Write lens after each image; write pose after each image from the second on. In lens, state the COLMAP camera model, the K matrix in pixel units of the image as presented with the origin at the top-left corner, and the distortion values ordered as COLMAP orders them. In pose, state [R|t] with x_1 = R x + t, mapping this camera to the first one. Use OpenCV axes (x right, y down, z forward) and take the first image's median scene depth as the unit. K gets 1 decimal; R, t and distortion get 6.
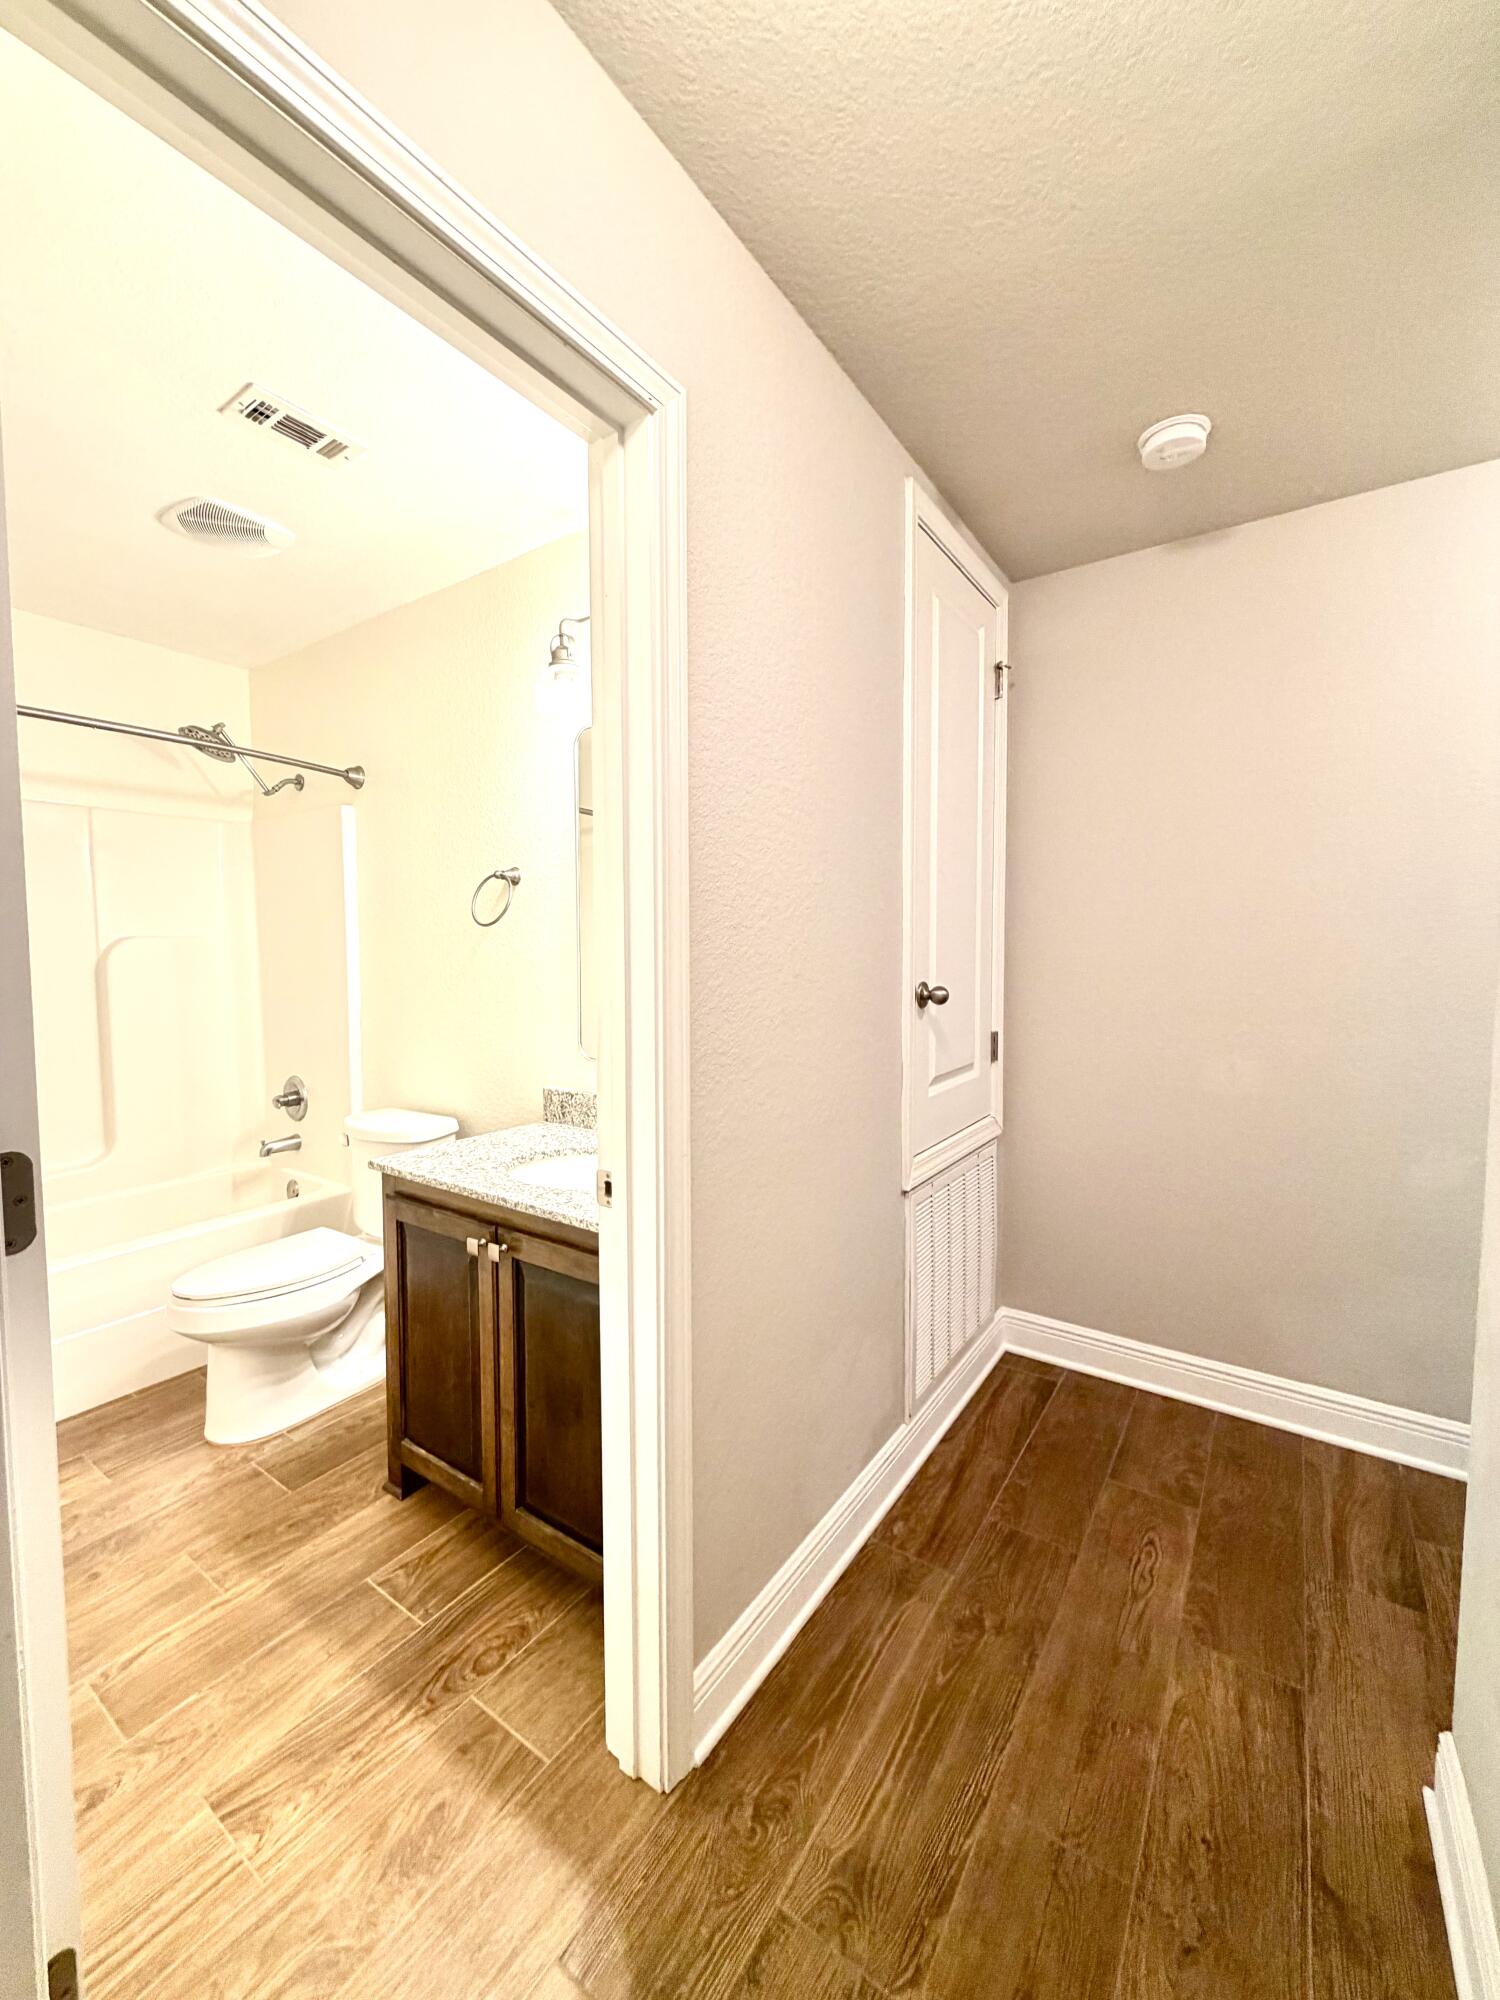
lens RADIAL K [[799.0, 0, 746.4], [0, 799.0, 993.6], [0, 0, 1]] dist [0.000517, 0.000493]
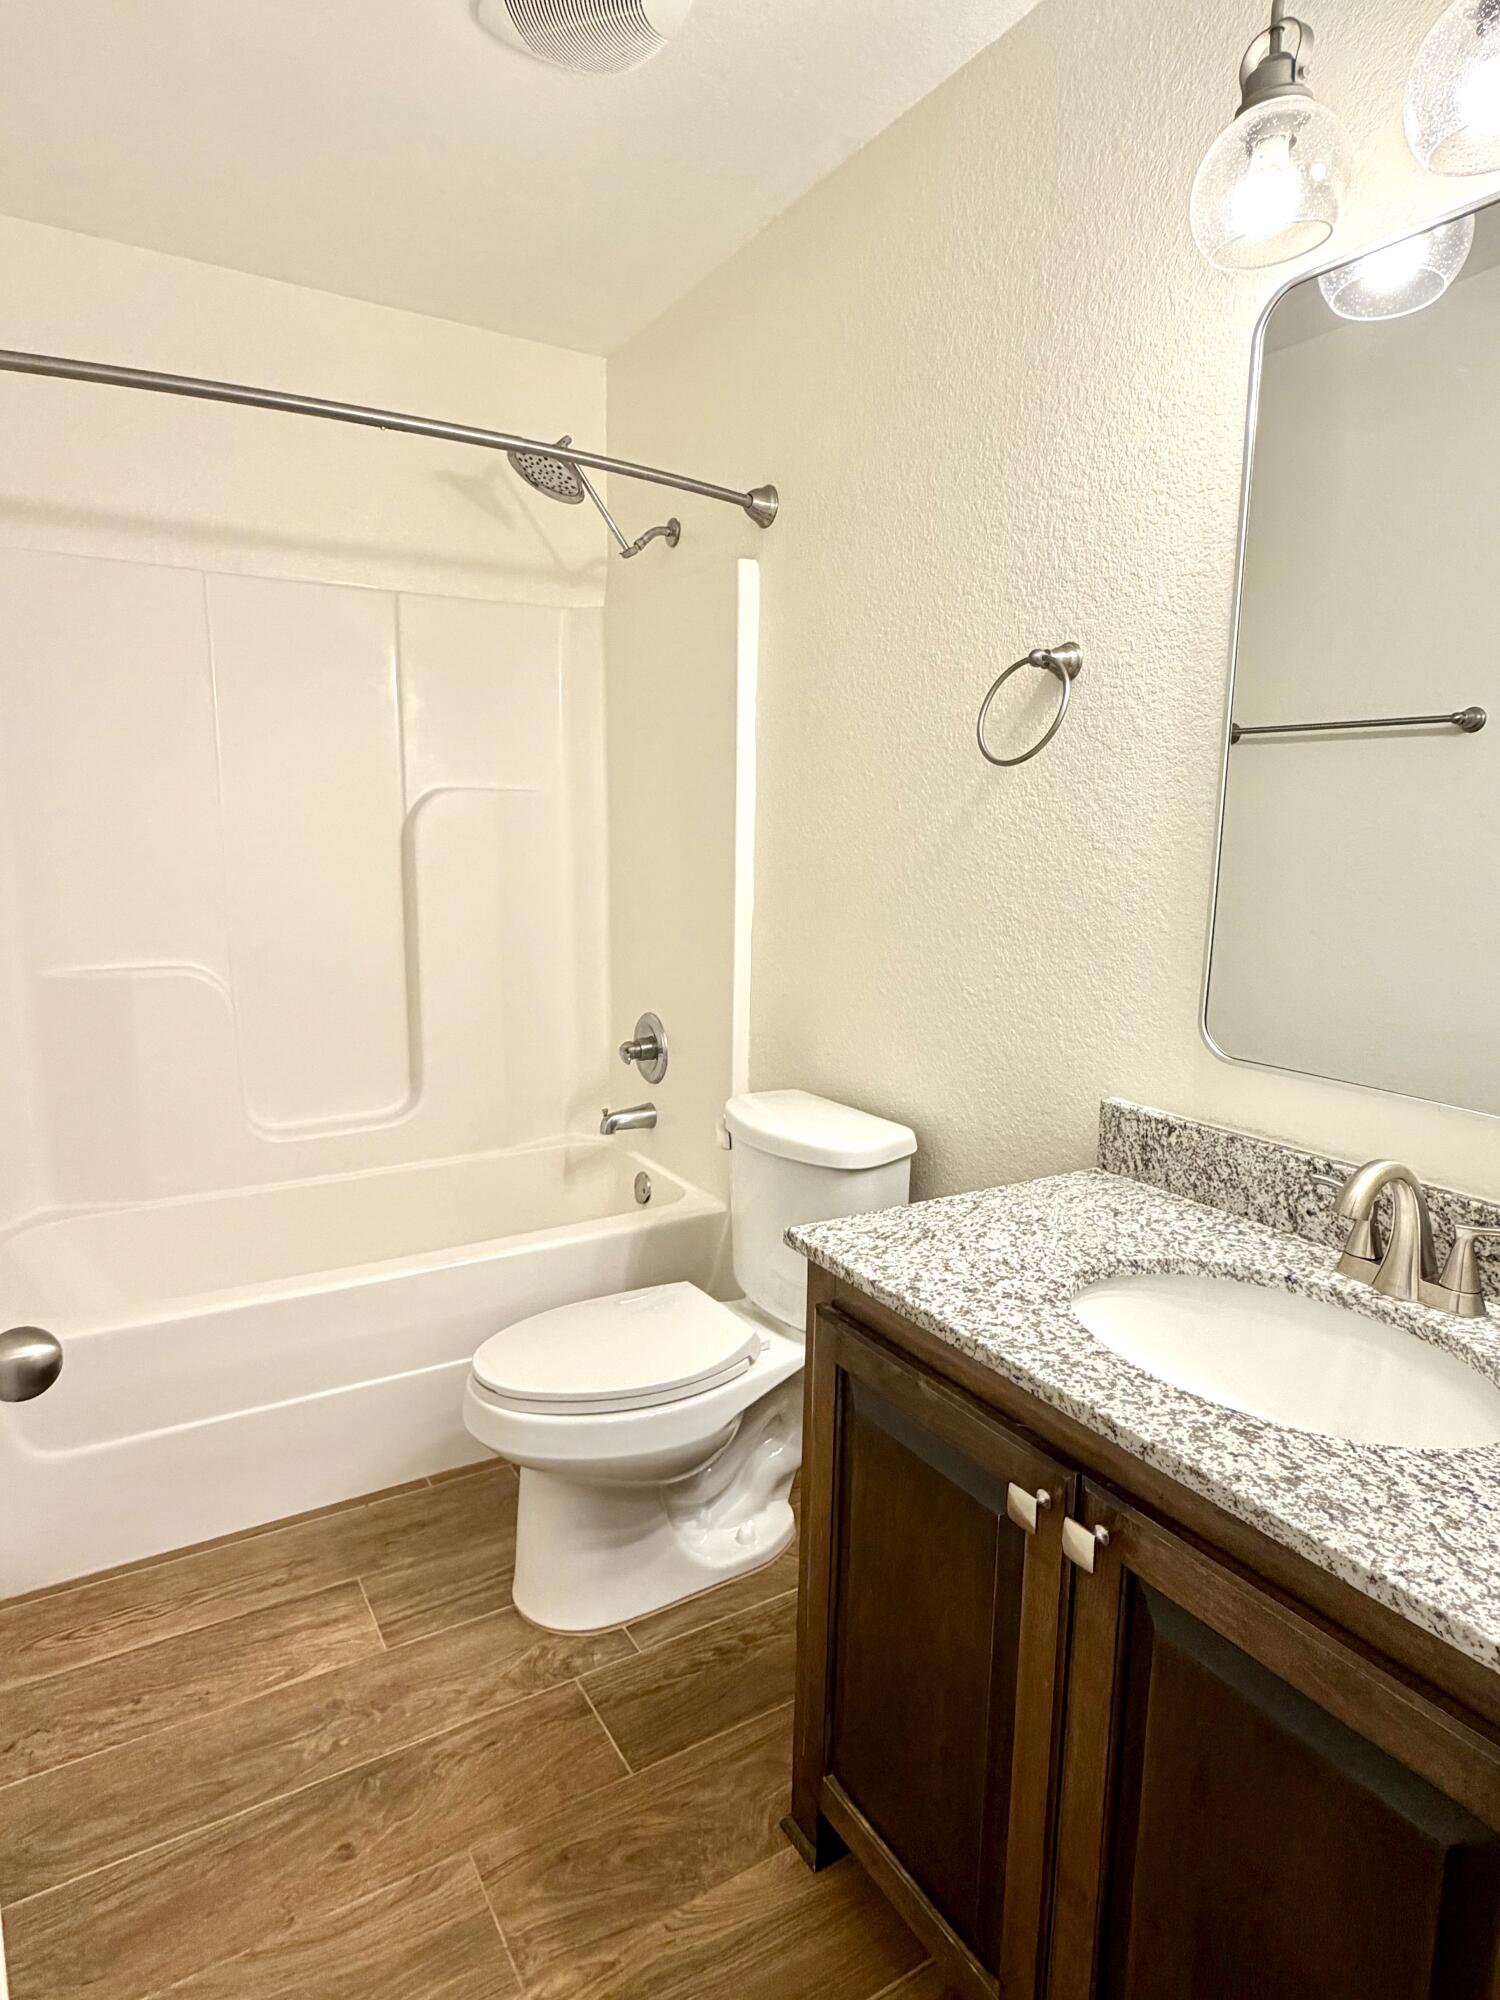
lens RADIAL K [[1163.8, 0, 746.6], [0, 1163.8, 1007.6], [0, 0, 1]] dist [-0.002999, -0.000180]
pose [[0.909379, 0.082573, -0.407690, -0.192156], [-0.040908, 0.993101, 0.109893, -0.009514], [0.413951, -0.083257, 0.906484, 0.311282]]
